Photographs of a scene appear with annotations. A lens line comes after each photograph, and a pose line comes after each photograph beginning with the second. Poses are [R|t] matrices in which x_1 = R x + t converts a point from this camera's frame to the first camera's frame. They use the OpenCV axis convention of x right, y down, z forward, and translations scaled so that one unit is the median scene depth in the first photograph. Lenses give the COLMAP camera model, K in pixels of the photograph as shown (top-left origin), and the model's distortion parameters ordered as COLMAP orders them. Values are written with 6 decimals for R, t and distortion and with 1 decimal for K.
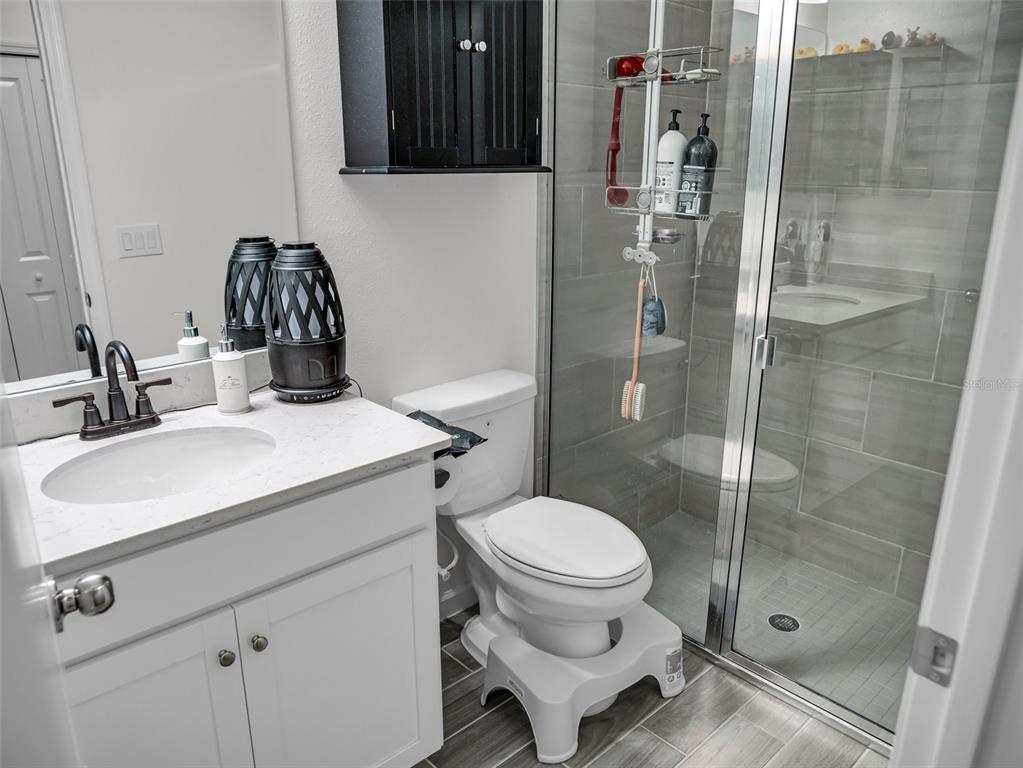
lens RADIAL K [[746.0, 0, 518.2], [0, 746.0, 387.4], [0, 0, 1]] dist [-0.025162, -0.003094]
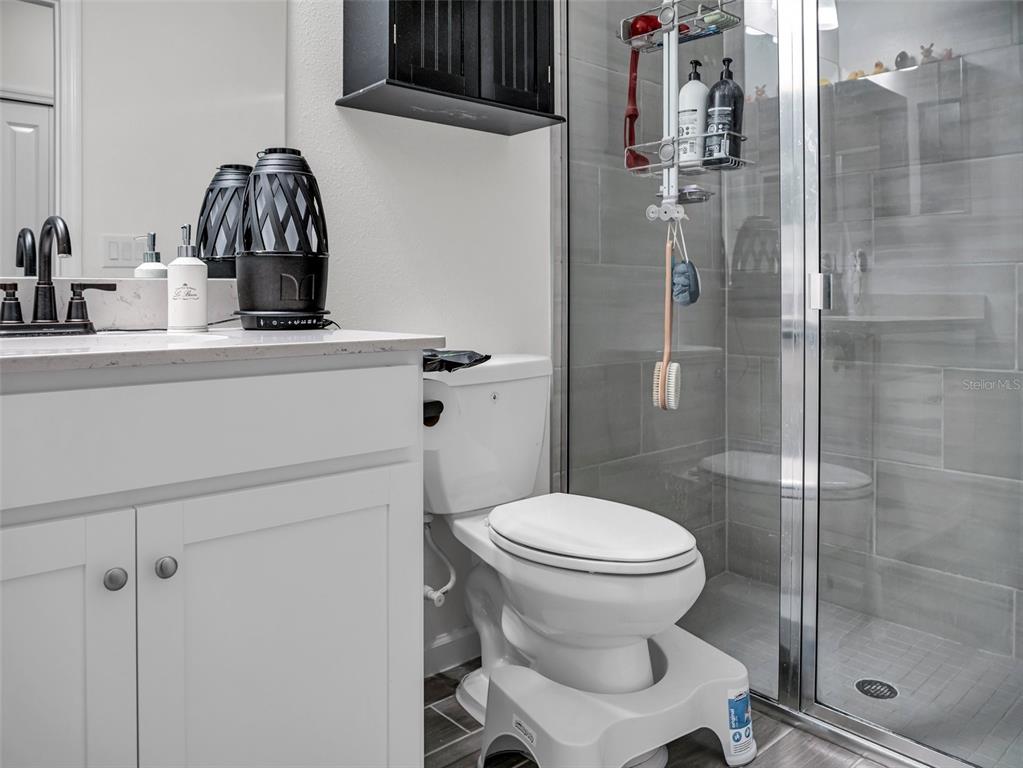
lens RADIAL K [[767.3, 0, 517.2], [0, 767.3, 309.3], [0, 0, 1]] dist [-0.030676, 0.004671]
pose [[0.999755, -0.003854, -0.021796, 0.004440], [-0.002738, 0.955629, -0.294561, 0.203406], [0.021964, 0.294549, 0.955384, 0.146772]]
